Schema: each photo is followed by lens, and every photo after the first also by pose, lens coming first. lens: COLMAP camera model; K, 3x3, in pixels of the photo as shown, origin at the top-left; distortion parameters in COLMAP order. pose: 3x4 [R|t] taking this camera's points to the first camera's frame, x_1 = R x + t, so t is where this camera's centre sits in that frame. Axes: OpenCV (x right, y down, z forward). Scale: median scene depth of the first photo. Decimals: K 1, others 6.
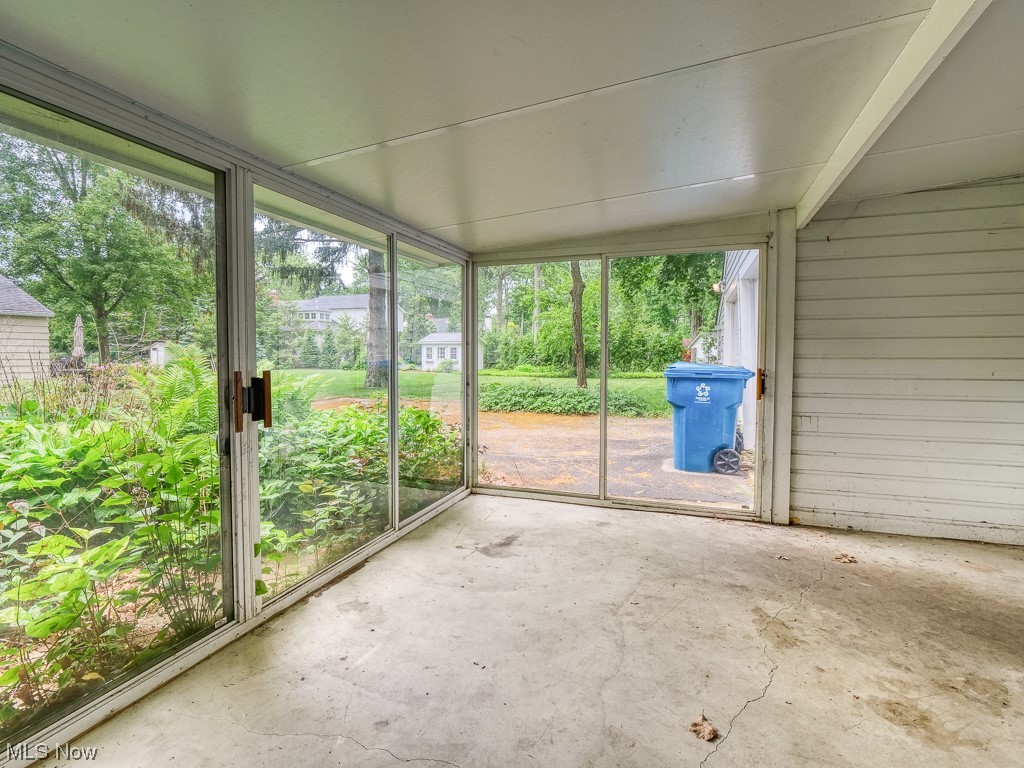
lens RADIAL K [[506.4, 0, 511.5], [0, 506.4, 377.5], [0, 0, 1]] dist [-0.013170, -0.000053]
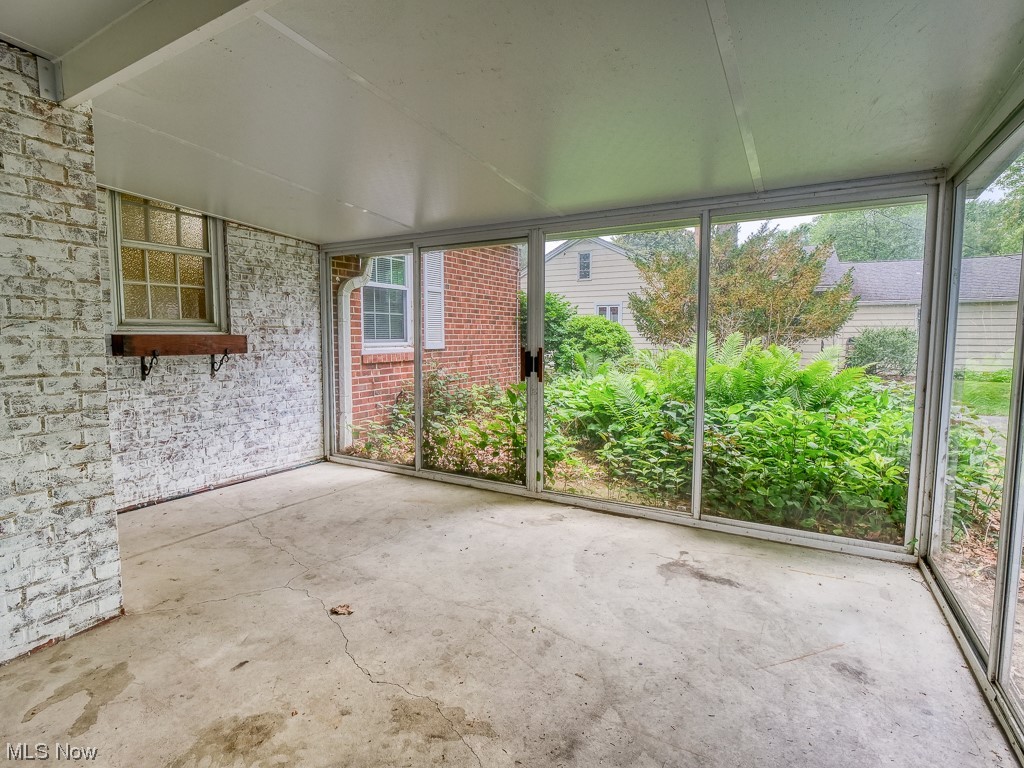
lens RADIAL K [[506.4, 0, 511.5], [0, 506.4, 377.5], [0, 0, 1]] dist [-0.013170, -0.000053]
pose [[-0.171432, 0.076250, -0.982241, 1.102774], [-0.050093, 0.995036, 0.085986, -0.051311], [0.983922, 0.063944, -0.166761, 1.124651]]
